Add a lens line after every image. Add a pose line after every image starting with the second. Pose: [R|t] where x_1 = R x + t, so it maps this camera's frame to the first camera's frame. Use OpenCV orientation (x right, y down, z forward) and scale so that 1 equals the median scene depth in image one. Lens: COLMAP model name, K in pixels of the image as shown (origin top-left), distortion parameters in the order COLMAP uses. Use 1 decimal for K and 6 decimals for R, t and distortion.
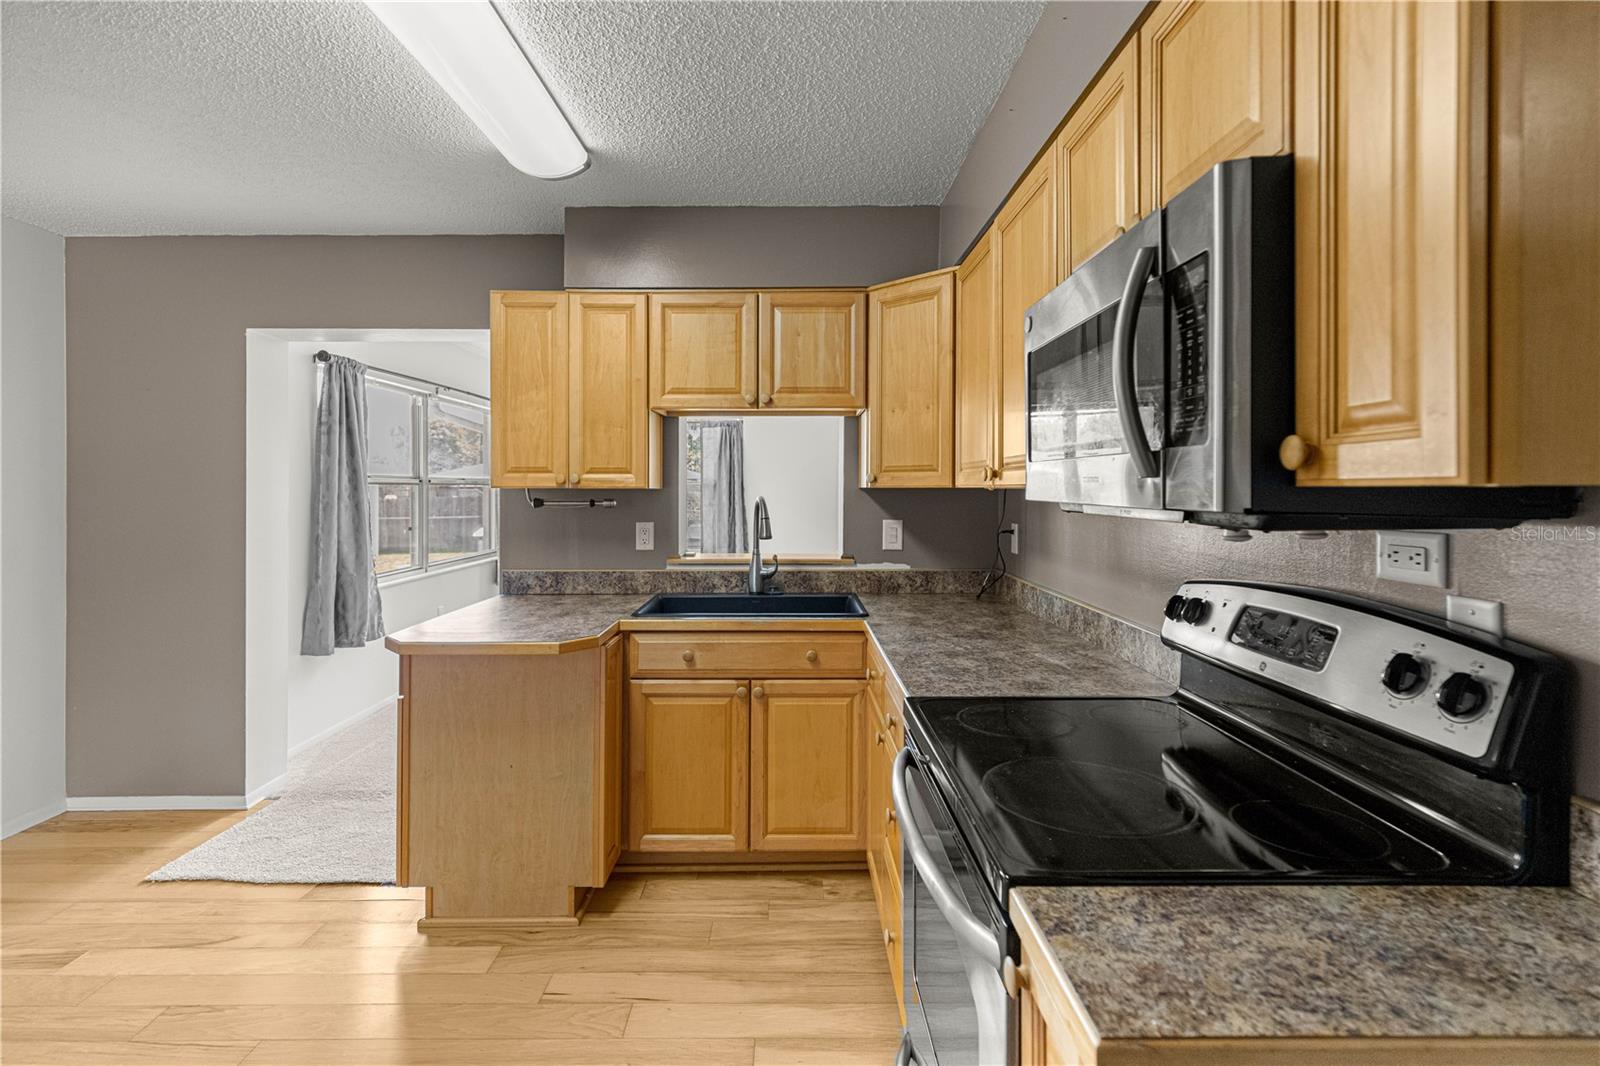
lens RADIAL K [[758.4, 0, 788.2], [0, 758.4, 488.8], [0, 0, 1]] dist [-0.002554, 0.001537]
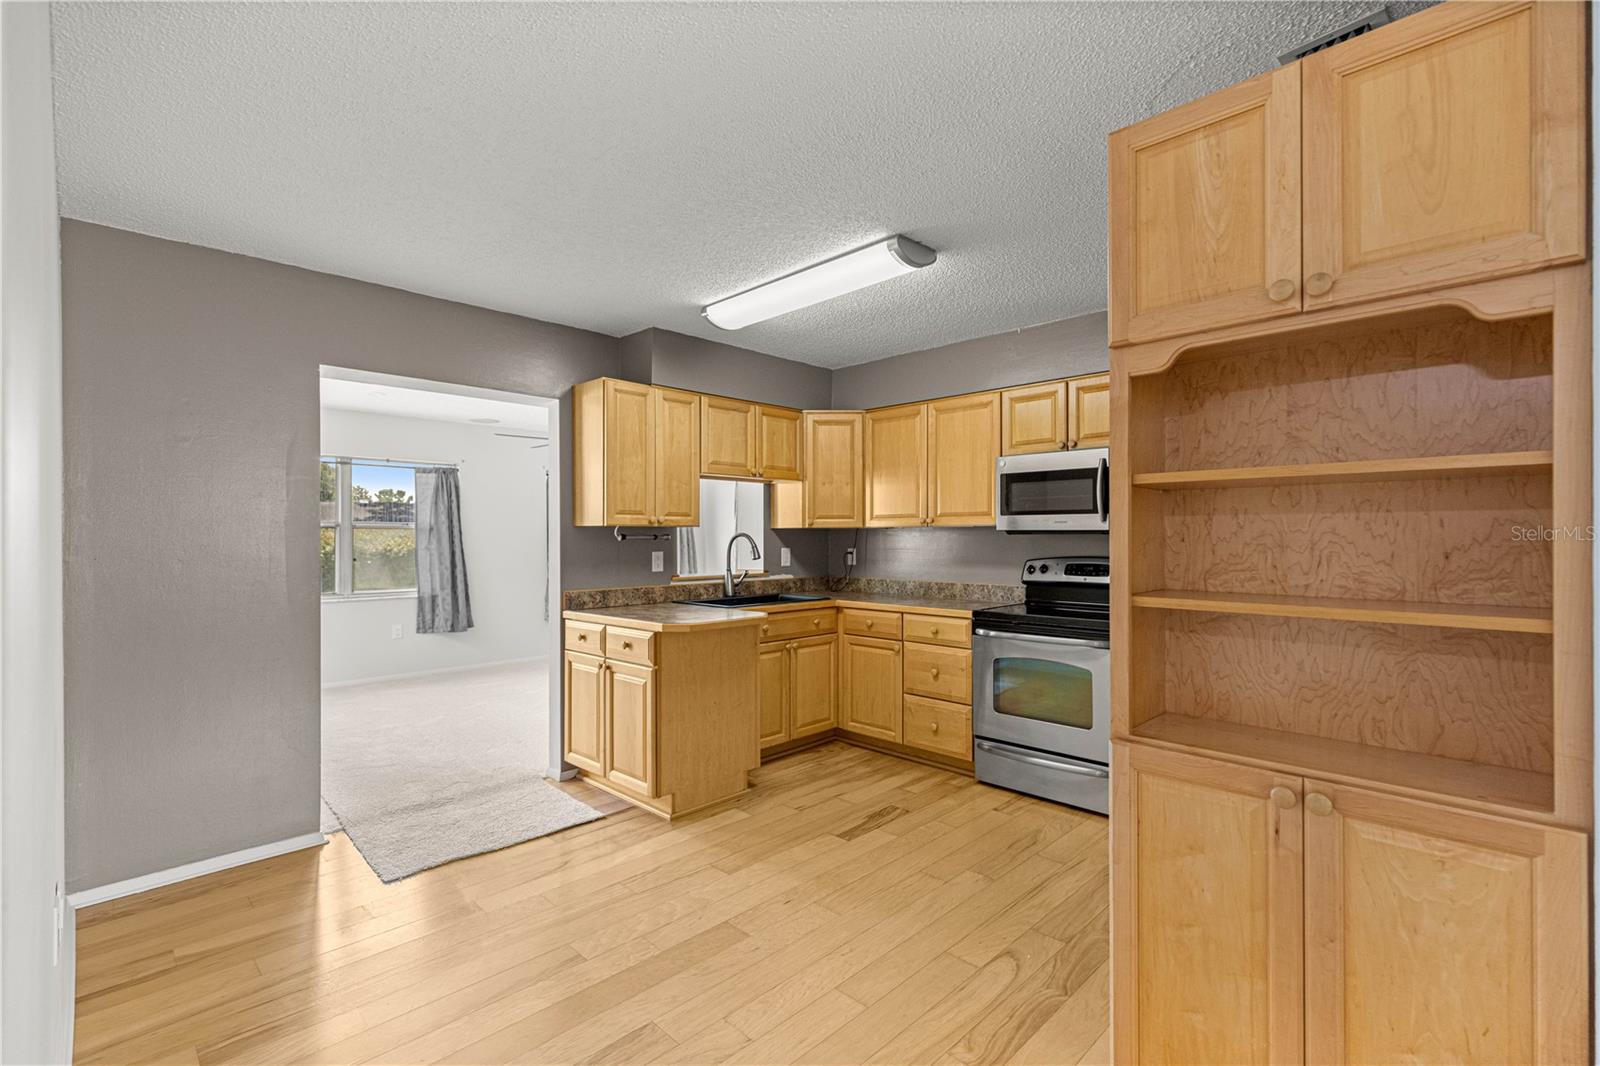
lens RADIAL K [[719.9, 0, 813.0], [0, 719.9, 537.3], [0, 0, 1]] dist [0.003288, -0.000462]
pose [[0.699665, -0.001506, 0.714470, -1.038425], [0.002946, 0.999995, -0.000777, 0.021465], [-0.714465, 0.002648, 0.699666, -0.147343]]
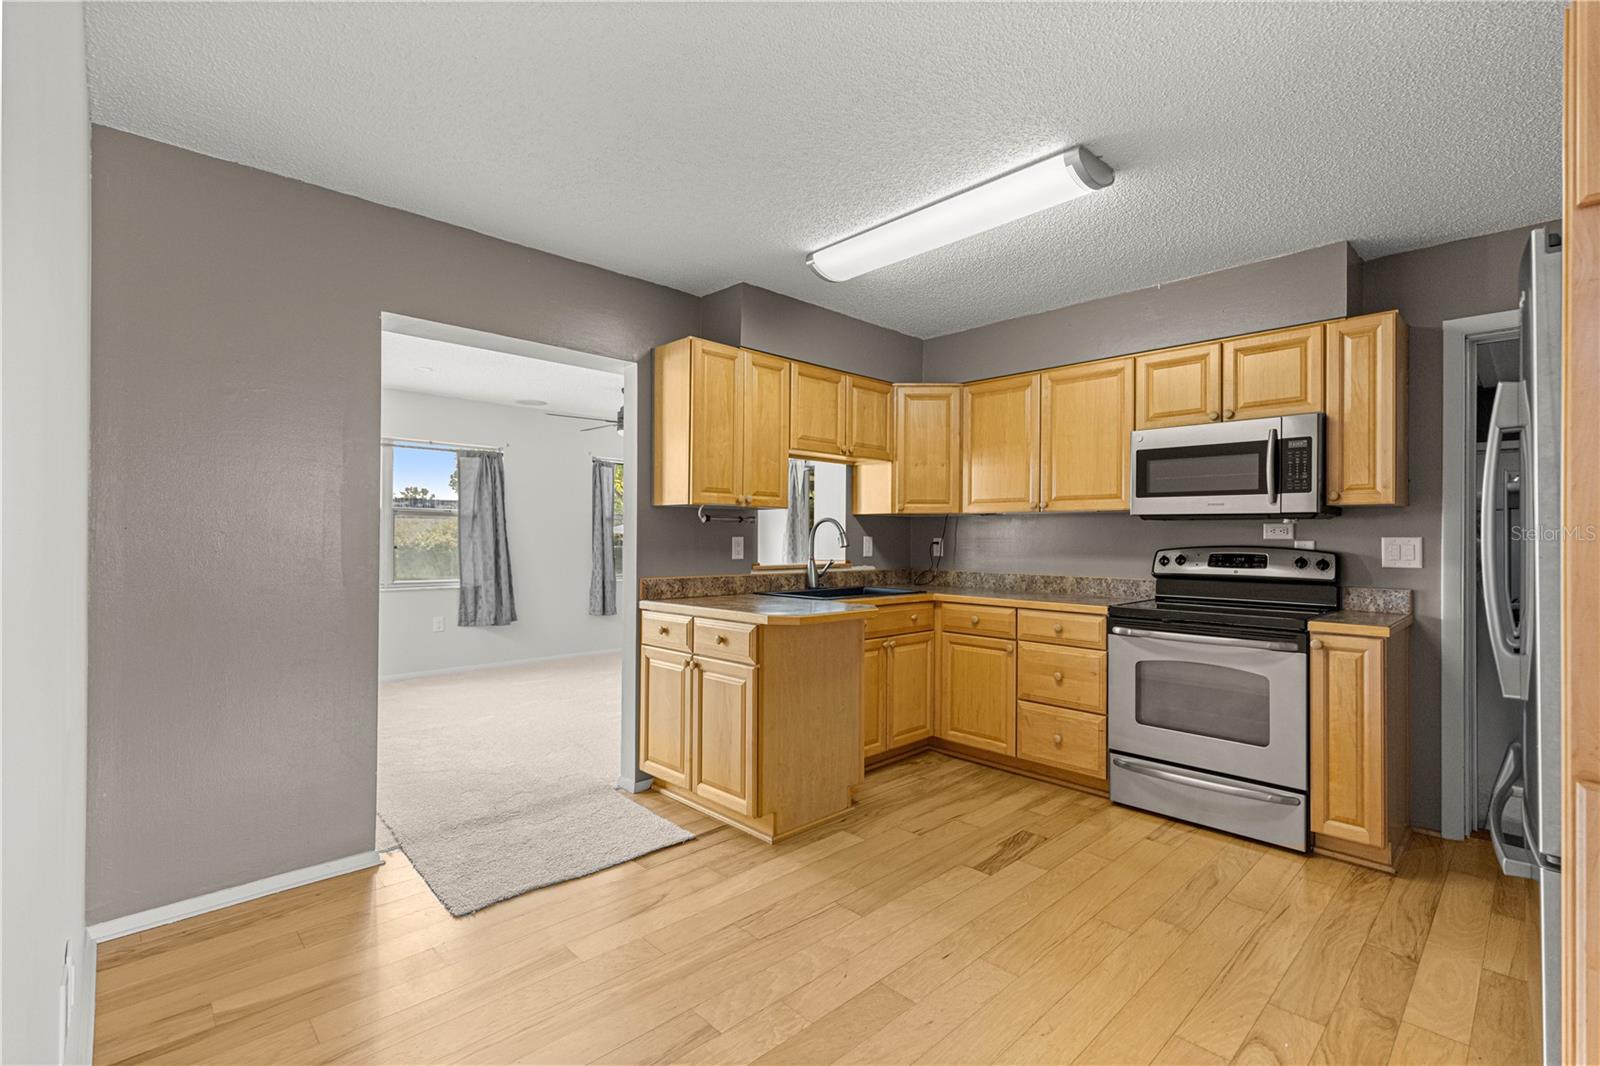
lens RADIAL K [[719.9, 0, 809.7], [0, 719.9, 534.1], [0, 0, 1]] dist [0.003288, -0.000462]
pose [[0.718821, 0.009305, 0.695133, -1.032436], [-0.006758, 0.999957, -0.006398, 0.051091], [-0.695162, -0.000099, 0.718853, 0.068403]]
